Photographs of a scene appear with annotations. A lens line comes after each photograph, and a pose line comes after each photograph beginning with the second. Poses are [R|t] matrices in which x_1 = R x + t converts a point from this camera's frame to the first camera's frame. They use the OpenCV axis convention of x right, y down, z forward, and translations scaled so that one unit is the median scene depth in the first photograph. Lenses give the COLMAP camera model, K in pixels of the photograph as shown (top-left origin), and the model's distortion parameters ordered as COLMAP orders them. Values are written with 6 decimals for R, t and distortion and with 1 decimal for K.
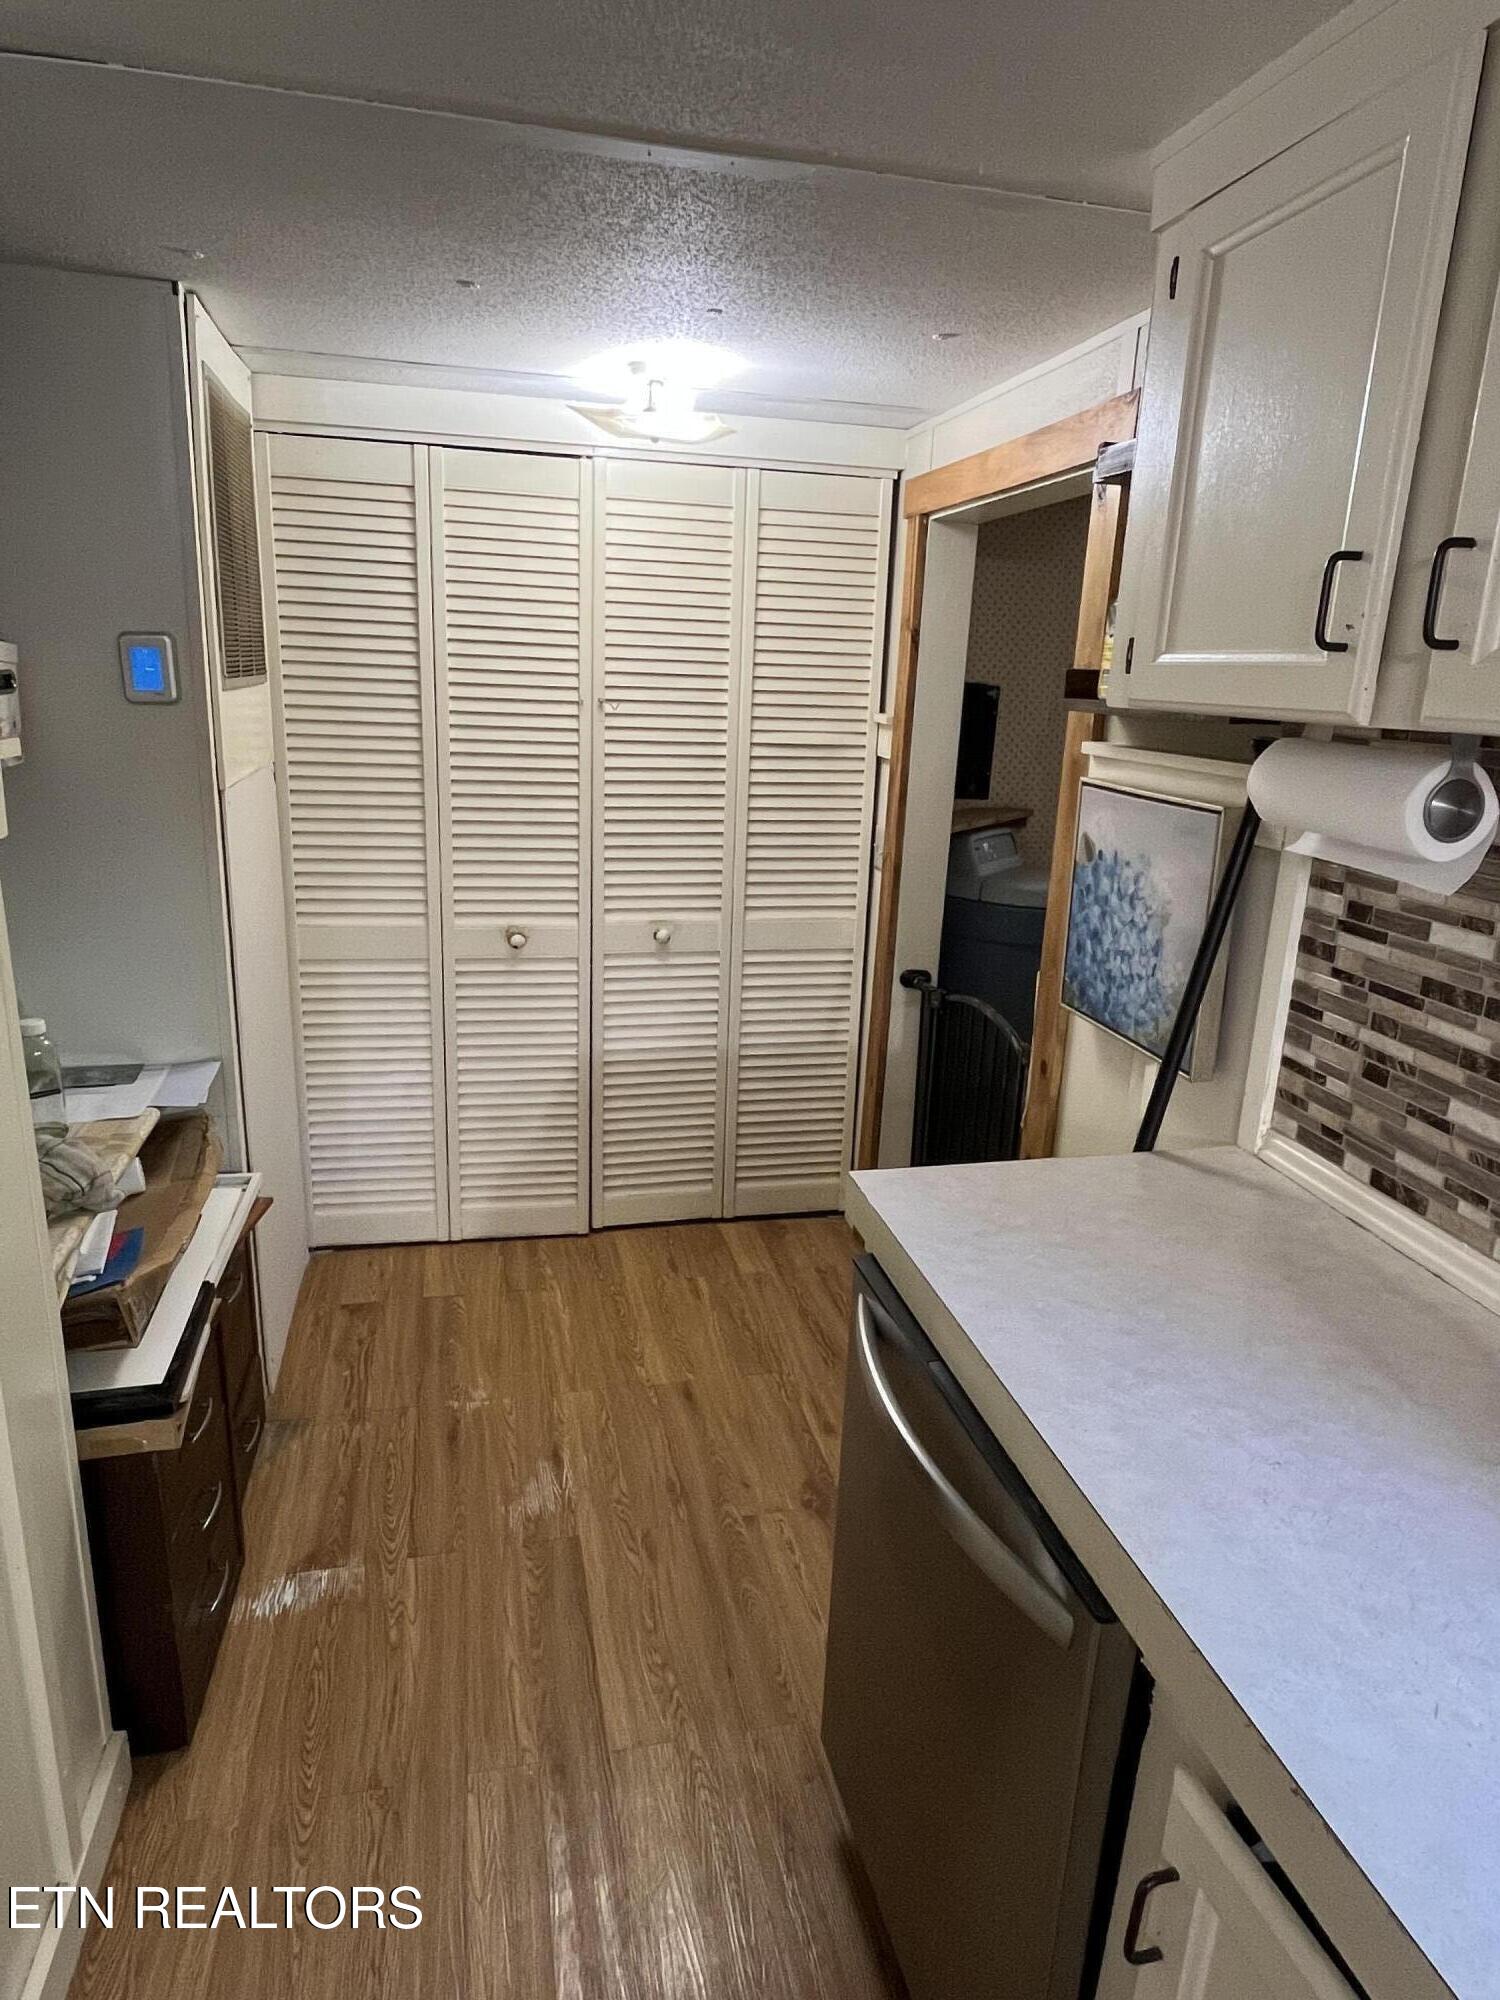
lens RADIAL K [[1207.6, 0, 750.0], [0, 1207.6, 1000.0], [0, 0, 1]] dist [-0.000374, -0.000275]
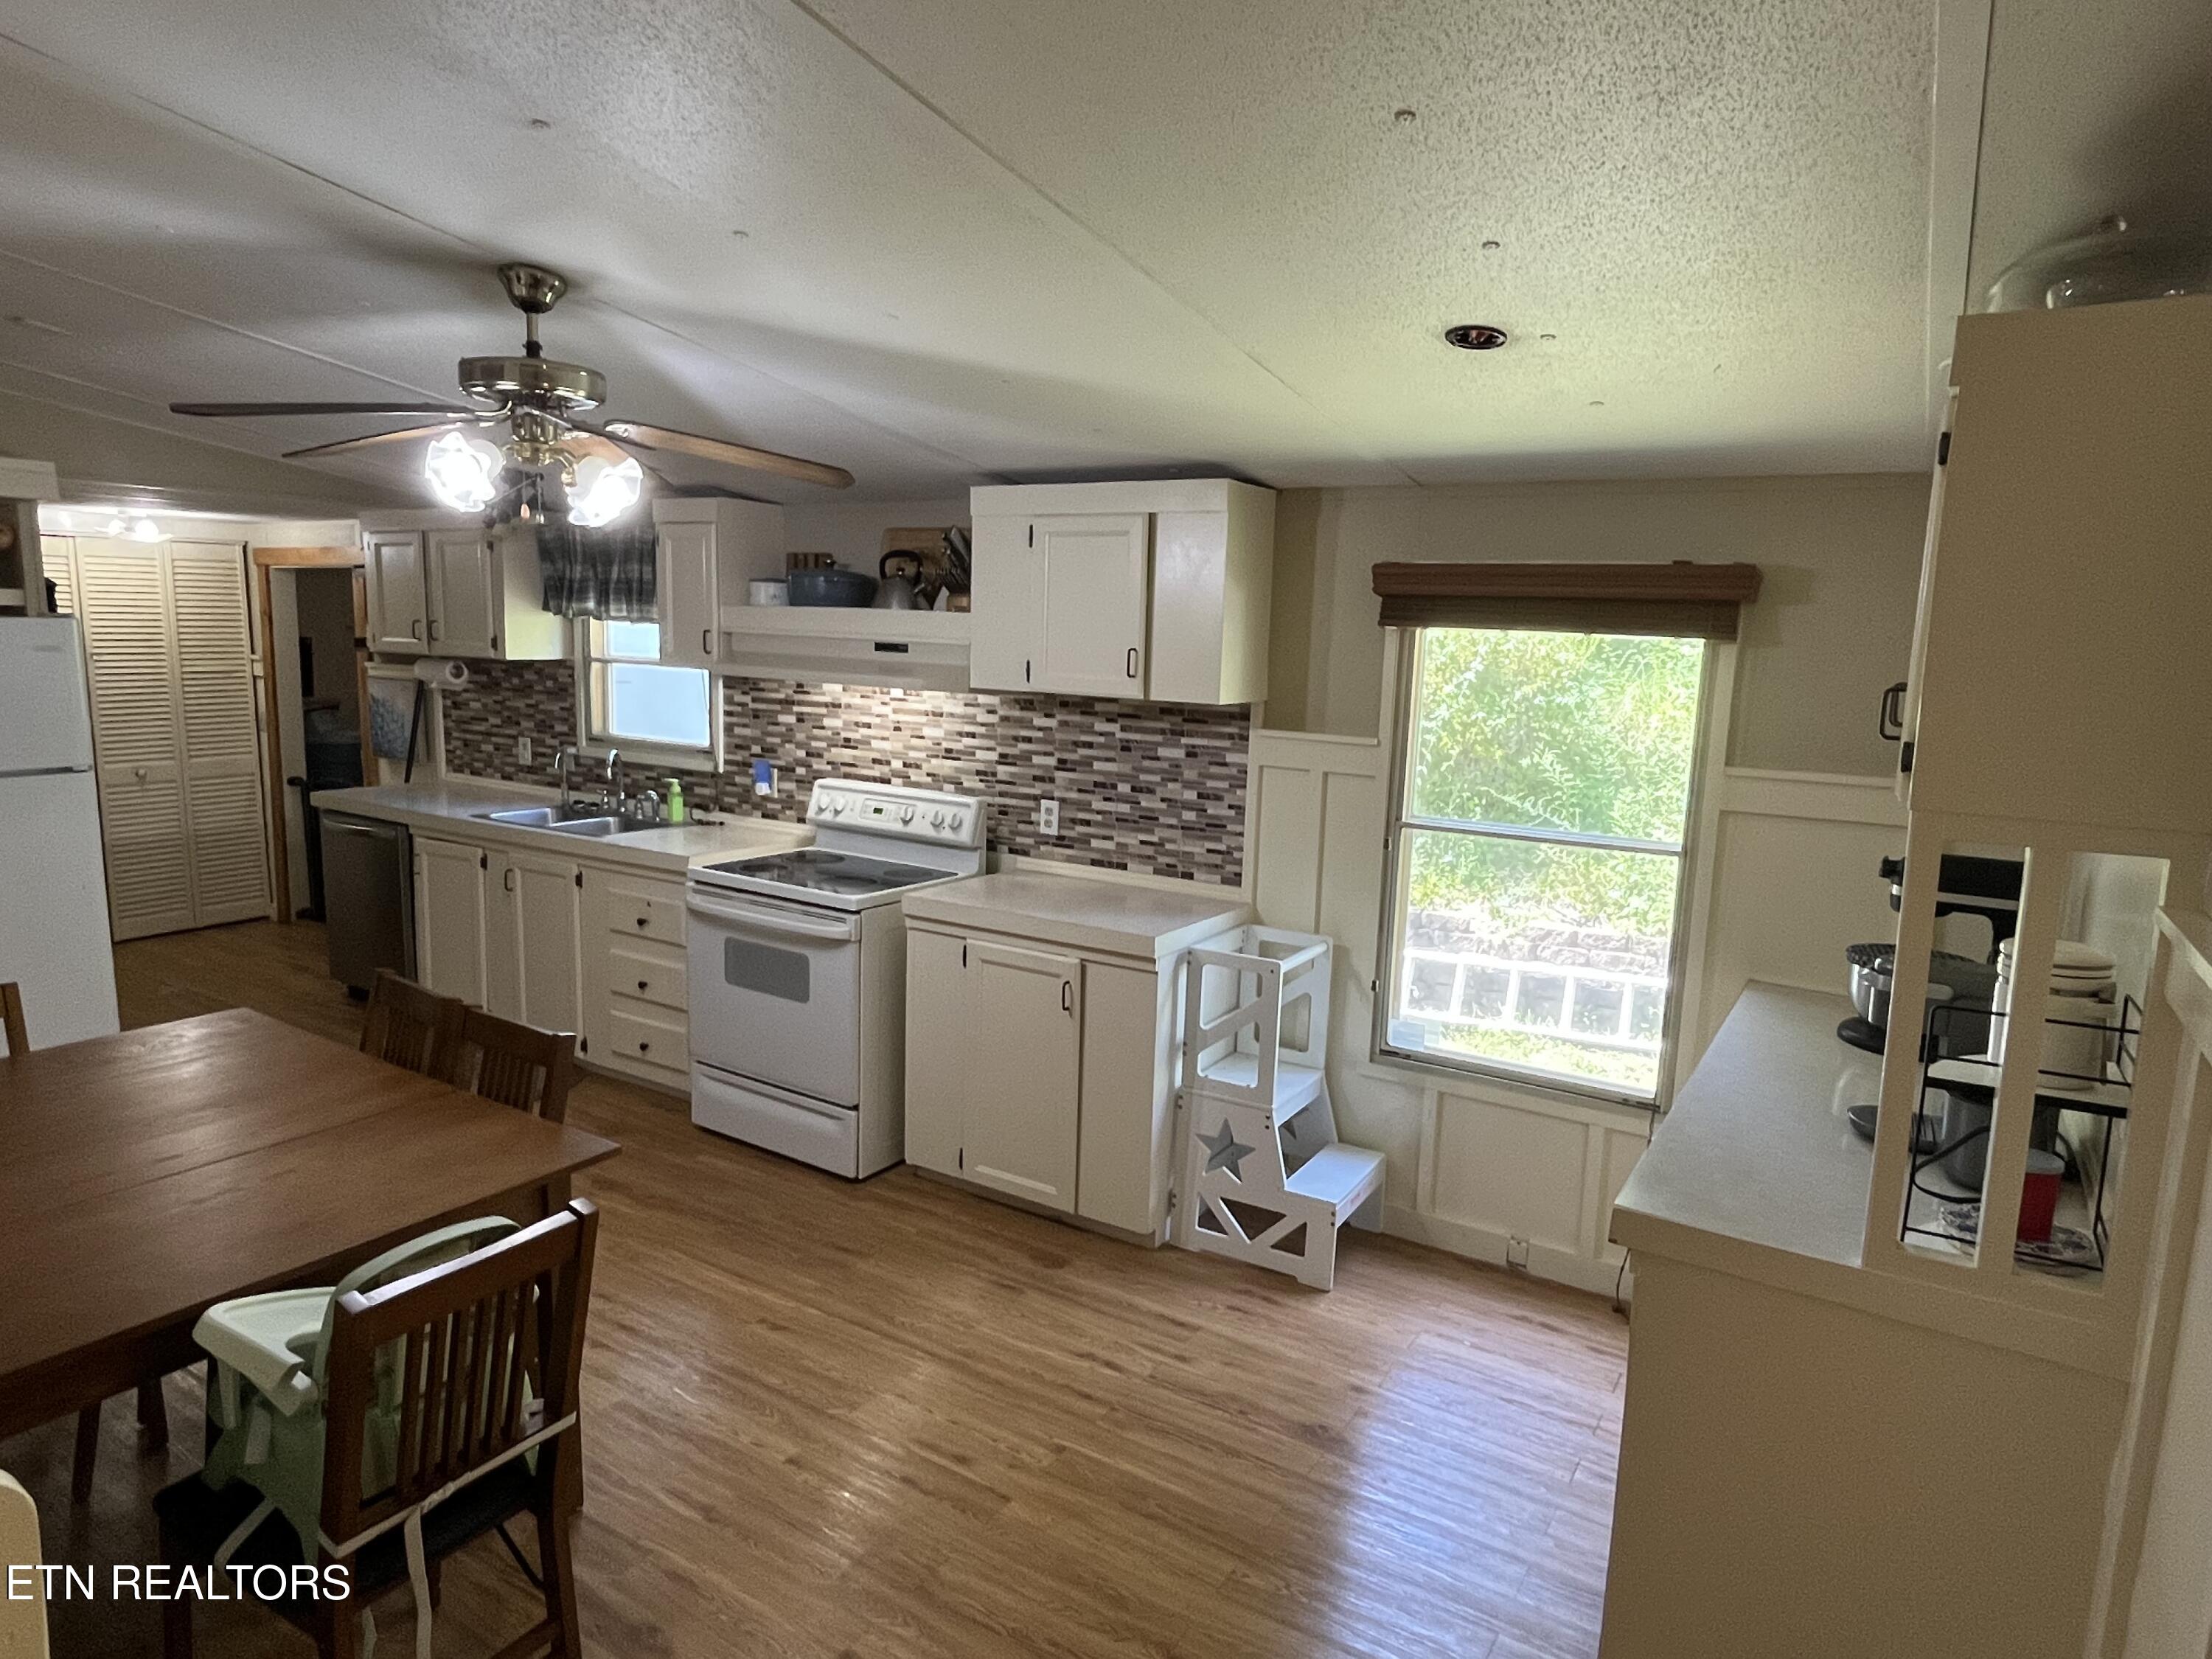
lens RADIAL K [[1335.6, 0, 1106.0], [0, 1335.6, 829.5], [0, 0, 1]] dist [-0.000374, -0.000275]
pose [[0.718943, -0.130332, 0.682741, -0.701246], [0.189623, 0.981780, -0.012260, 0.570731], [-0.668704, 0.138277, 0.730558, -2.536994]]
